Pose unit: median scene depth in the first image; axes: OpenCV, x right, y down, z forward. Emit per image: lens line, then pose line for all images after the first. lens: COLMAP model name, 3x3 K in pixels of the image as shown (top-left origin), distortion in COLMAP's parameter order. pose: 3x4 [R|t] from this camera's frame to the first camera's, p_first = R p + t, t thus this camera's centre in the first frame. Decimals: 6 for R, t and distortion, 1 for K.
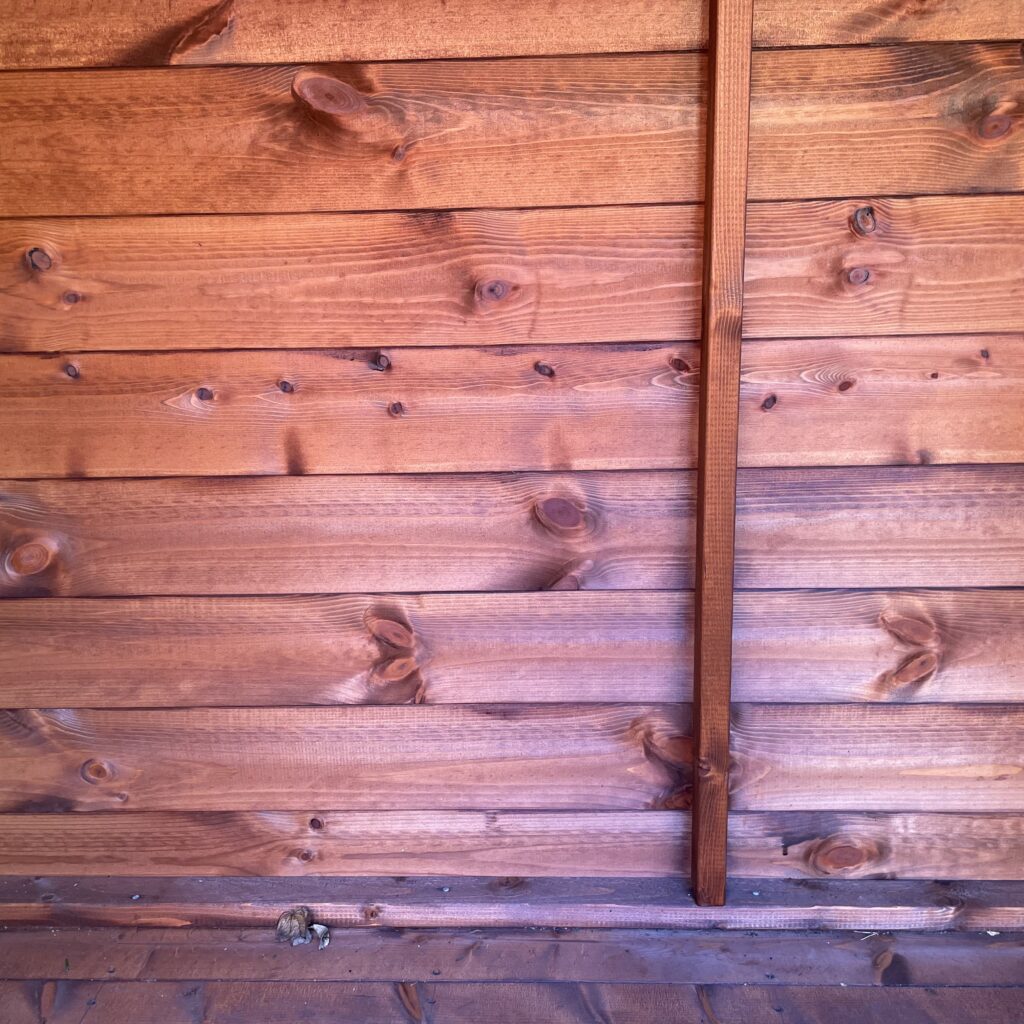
lens RADIAL K [[1026.0, 0, 520.1], [0, 1026.0, 492.8], [0, 0, 1]] dist [0.075613, -0.104192]
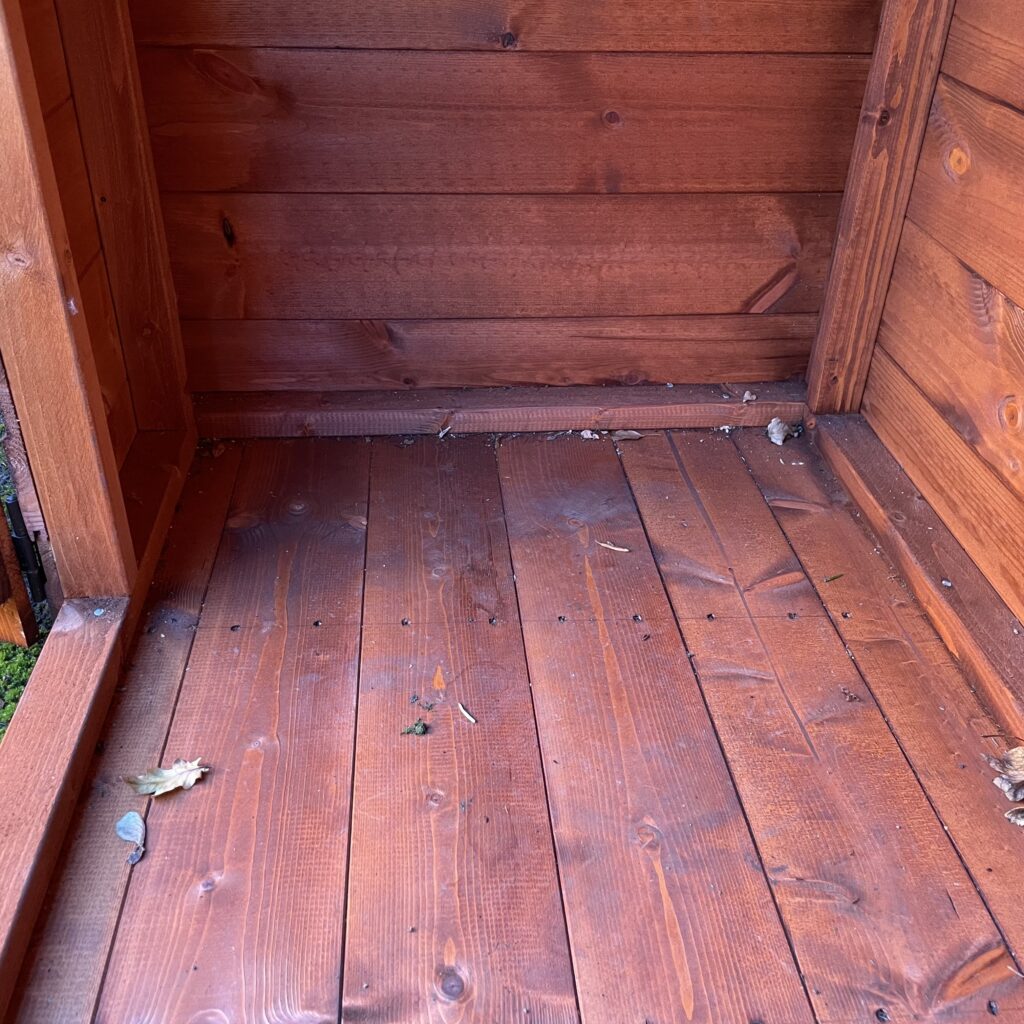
lens RADIAL K [[1036.5, 0, 514.1], [0, 1036.5, 495.5], [0, 0, 1]] dist [0.097528, -0.151126]
pose [[0.120518, 0.559723, -0.819869, 0.191182], [-0.294789, 0.808813, 0.508842, 0.051258], [0.947932, 0.180364, 0.262477, 0.545669]]
